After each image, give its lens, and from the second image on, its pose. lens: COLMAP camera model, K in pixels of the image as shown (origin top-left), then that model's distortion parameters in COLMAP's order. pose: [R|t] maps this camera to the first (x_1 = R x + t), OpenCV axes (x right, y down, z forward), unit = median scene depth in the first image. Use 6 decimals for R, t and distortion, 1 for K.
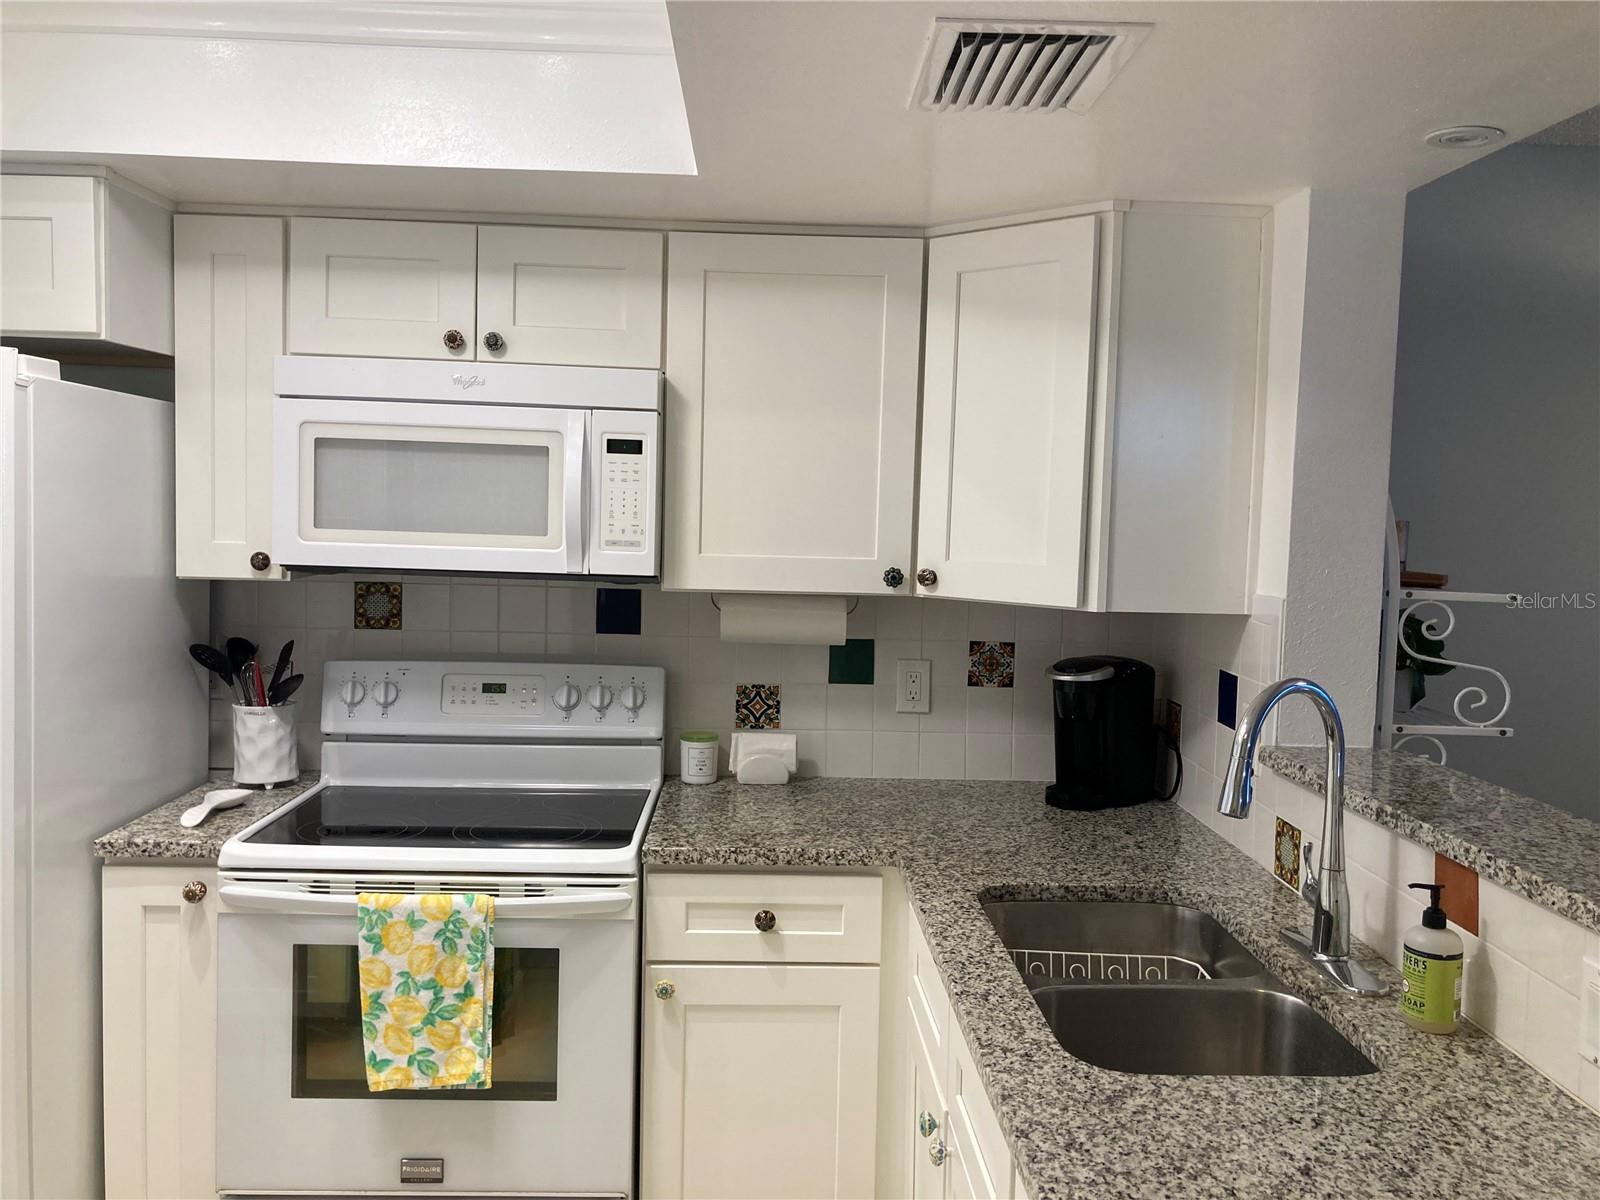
lens RADIAL K [[1314.8, 0, 800.8], [0, 1314.8, 578.1], [0, 0, 1]] dist [0.045864, -0.061205]
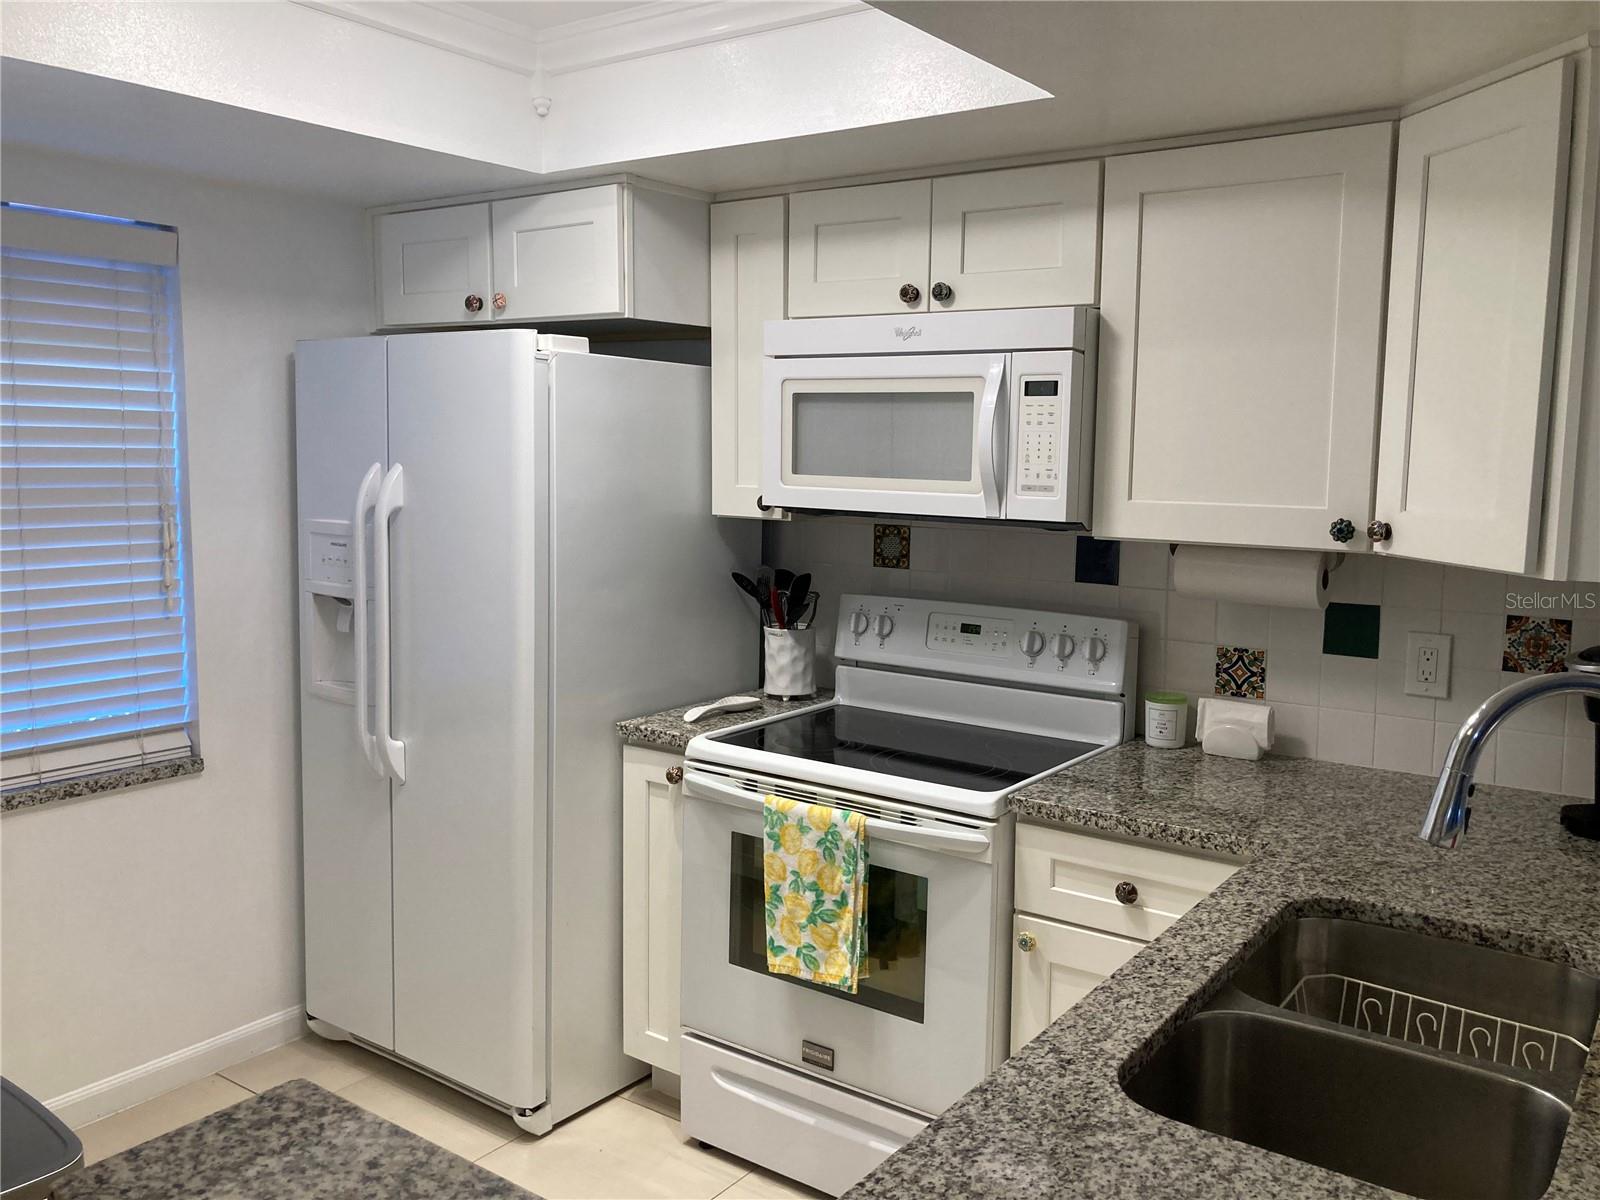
lens RADIAL K [[1314.8, 0, 820.0], [0, 1314.8, 580.2], [0, 0, 1]] dist [0.045864, -0.061205]
pose [[0.795242, 0.049172, -0.604295, 0.355764], [-0.028663, 0.998640, 0.043541, 0.004351], [0.605614, -0.017305, 0.795570, 0.129840]]
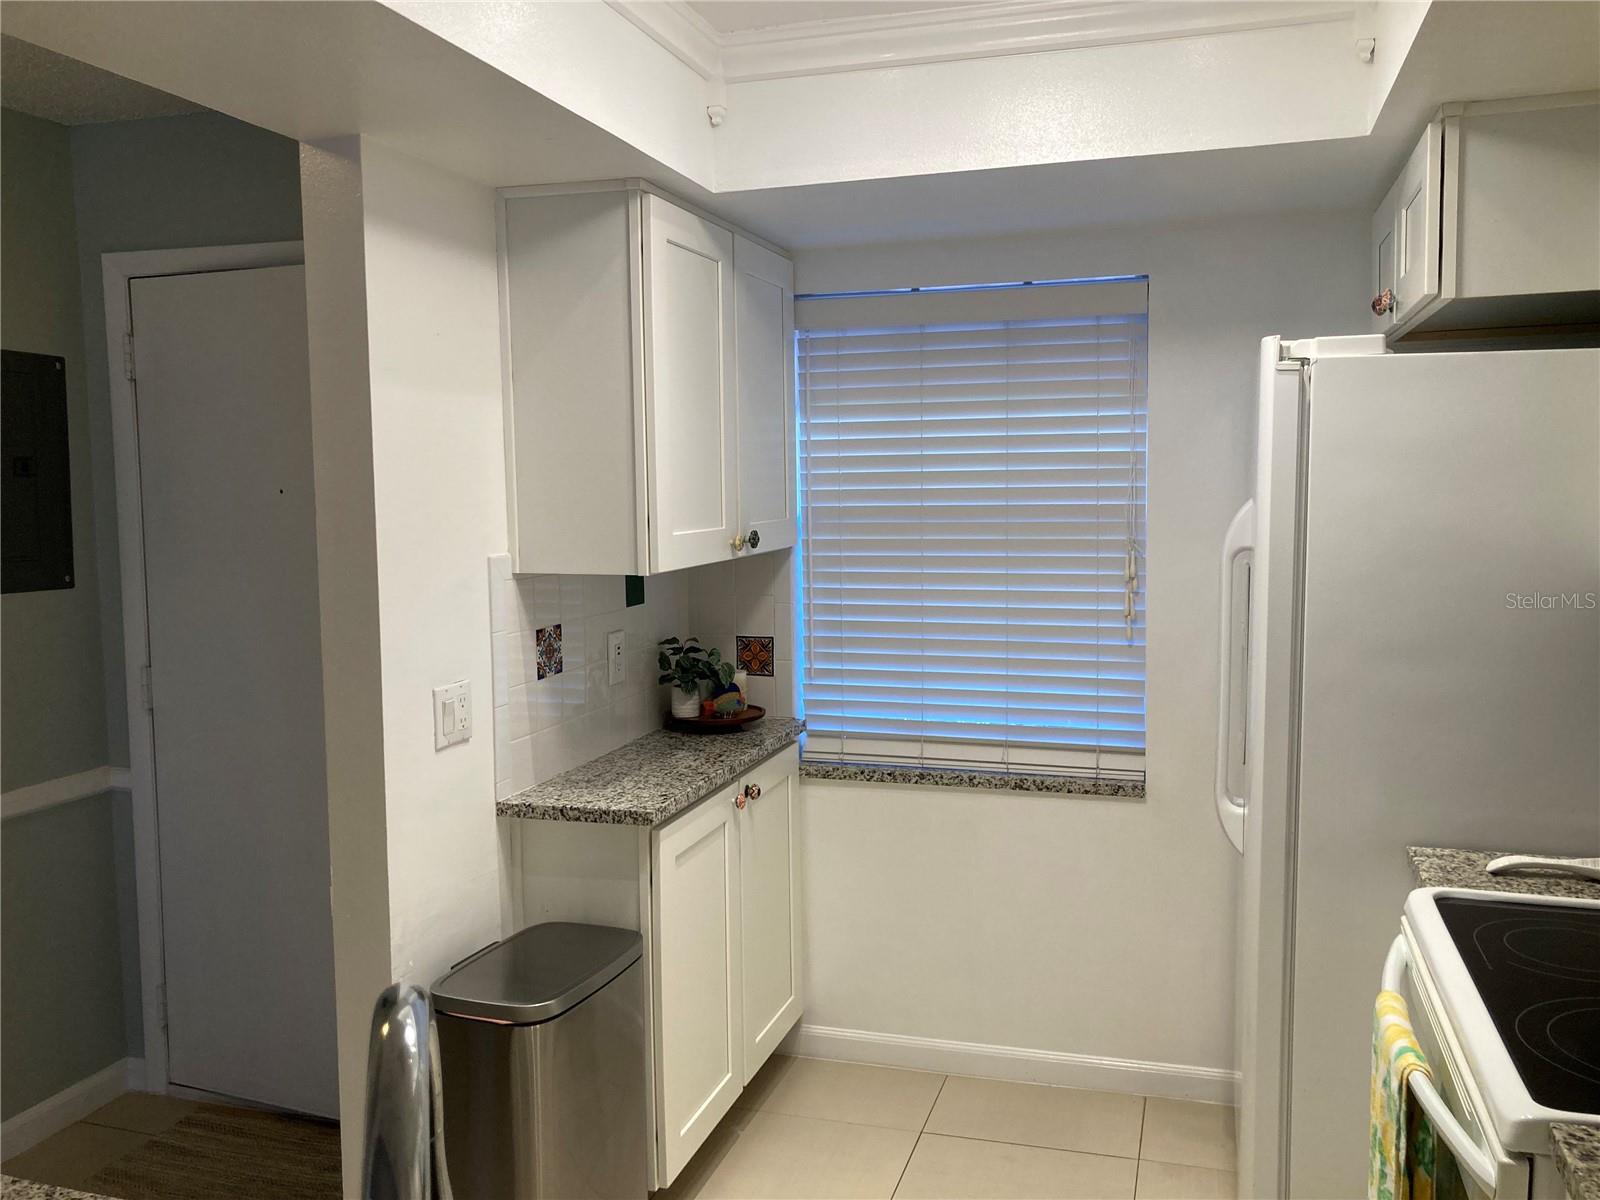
lens RADIAL K [[1314.8, 0, 814.4], [0, 1314.8, 573.8], [0, 0, 1]] dist [0.045864, -0.061205]
pose [[-0.319131, 0.047356, -0.946527, 0.457064], [-0.049319, 0.996568, 0.066488, -0.031847], [0.946427, 0.067900, -0.315700, 0.869512]]
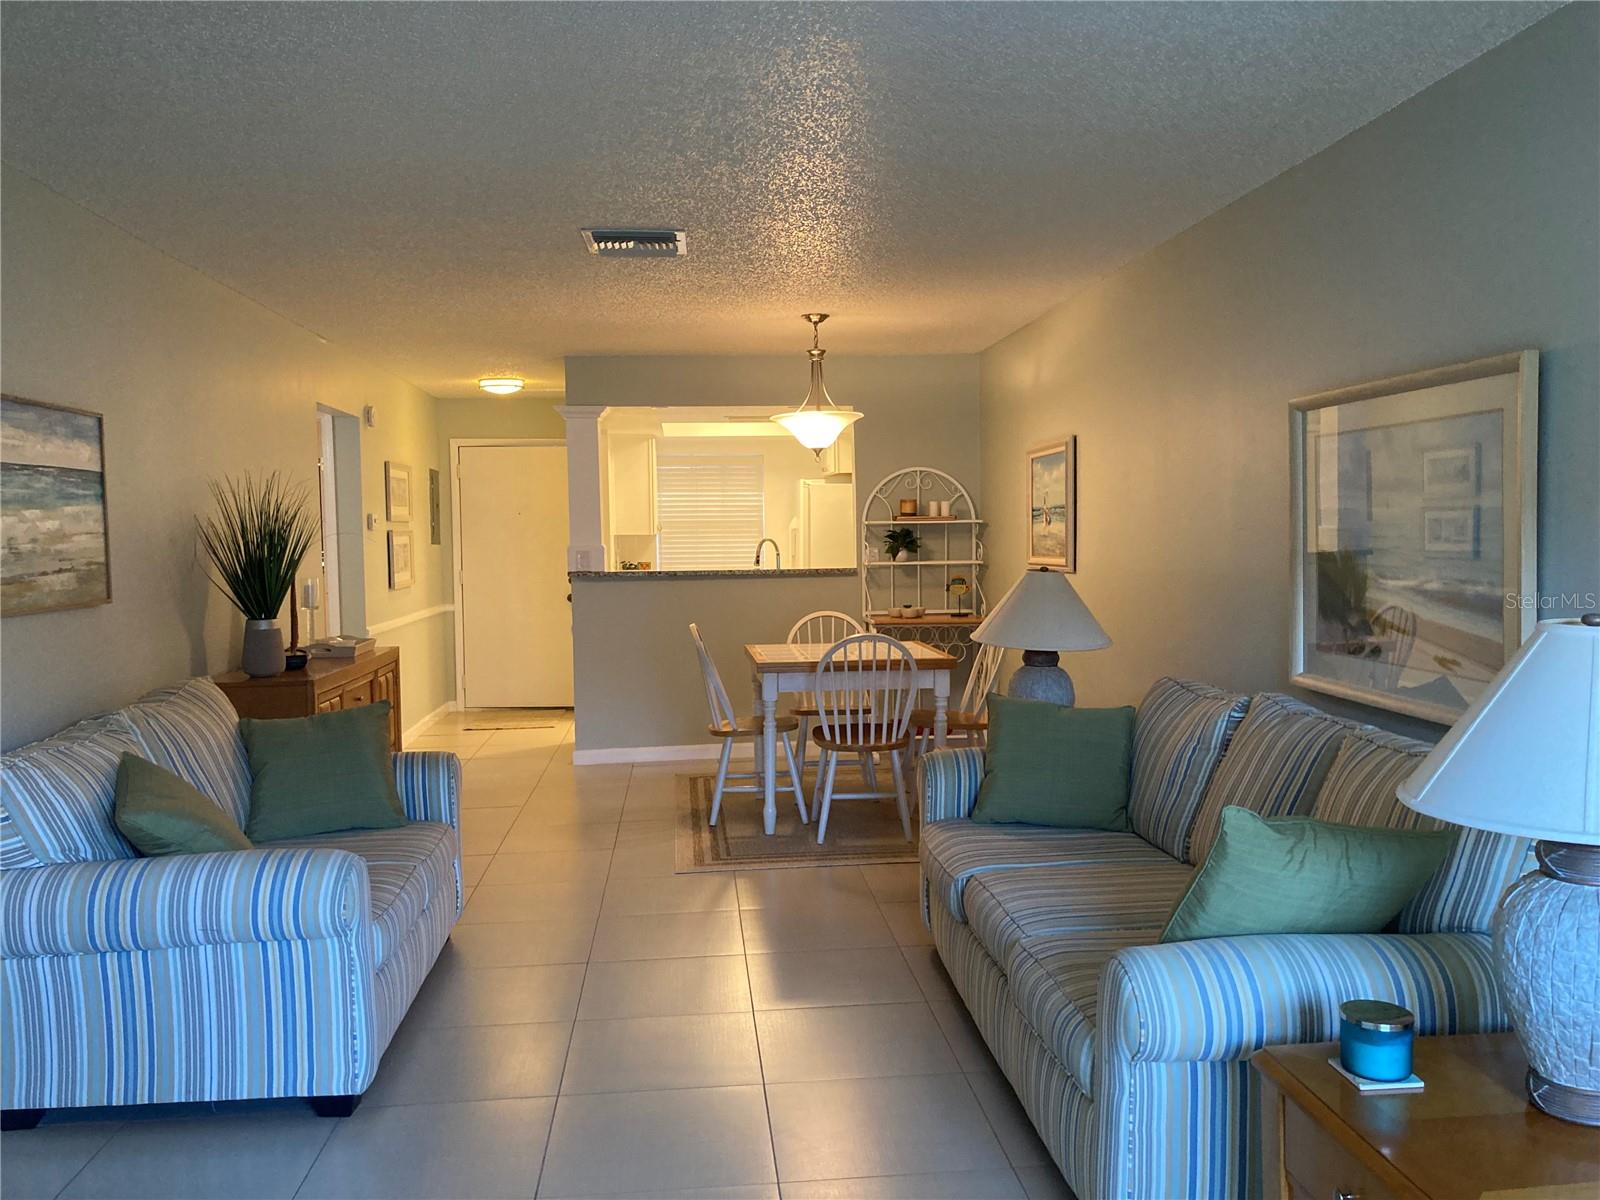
lens RADIAL K [[1314.8, 0, 802.2], [0, 1314.8, 596.3], [0, 0, 1]] dist [0.045864, -0.061205]
pose [[0.055382, 0.024511, -0.998164, 3.649072], [-0.041855, 0.998877, 0.022206, 0.129006], [0.997588, 0.040548, 0.056345, 0.651145]]
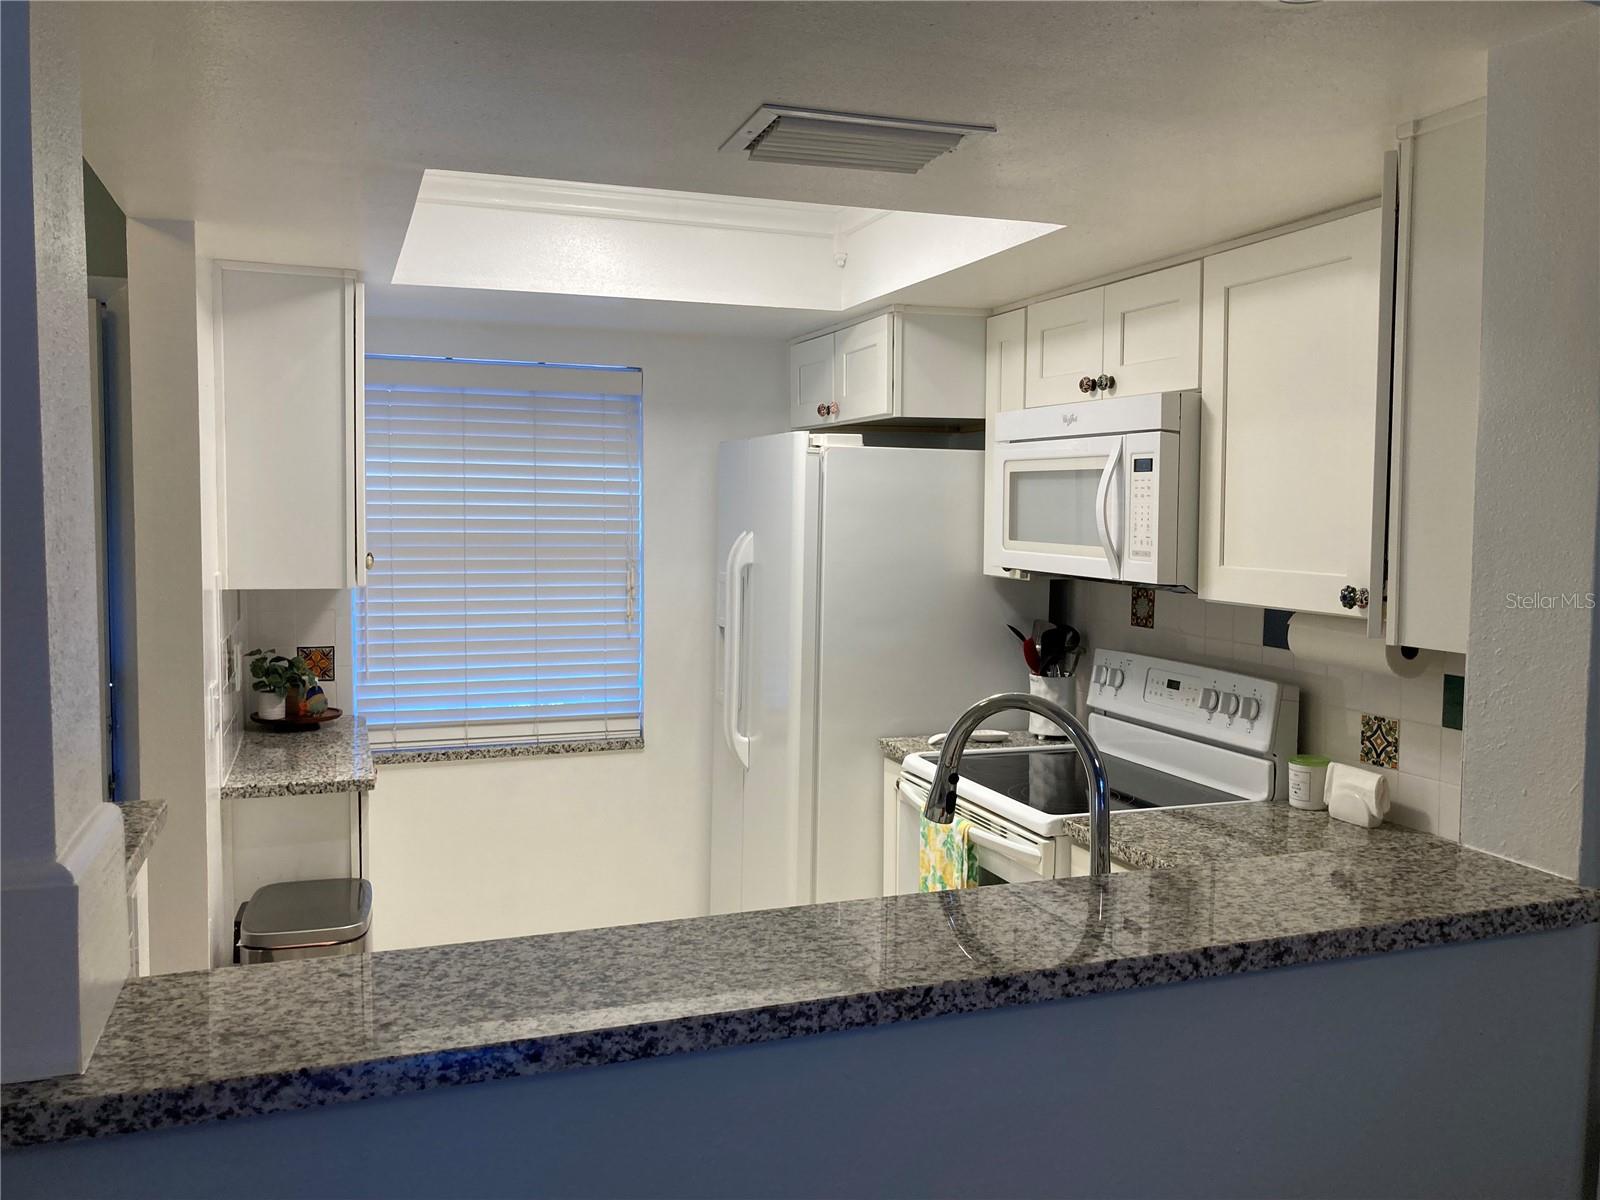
lens RADIAL K [[1314.8, 0, 824.9], [0, 1314.8, 581.8], [0, 0, 1]] dist [0.045864, -0.061205]
pose [[0.321025, 0.031555, -0.946545, 0.882985], [-0.054575, 0.998400, 0.014774, -0.005272], [0.945497, 0.046915, 0.322234, 0.427408]]
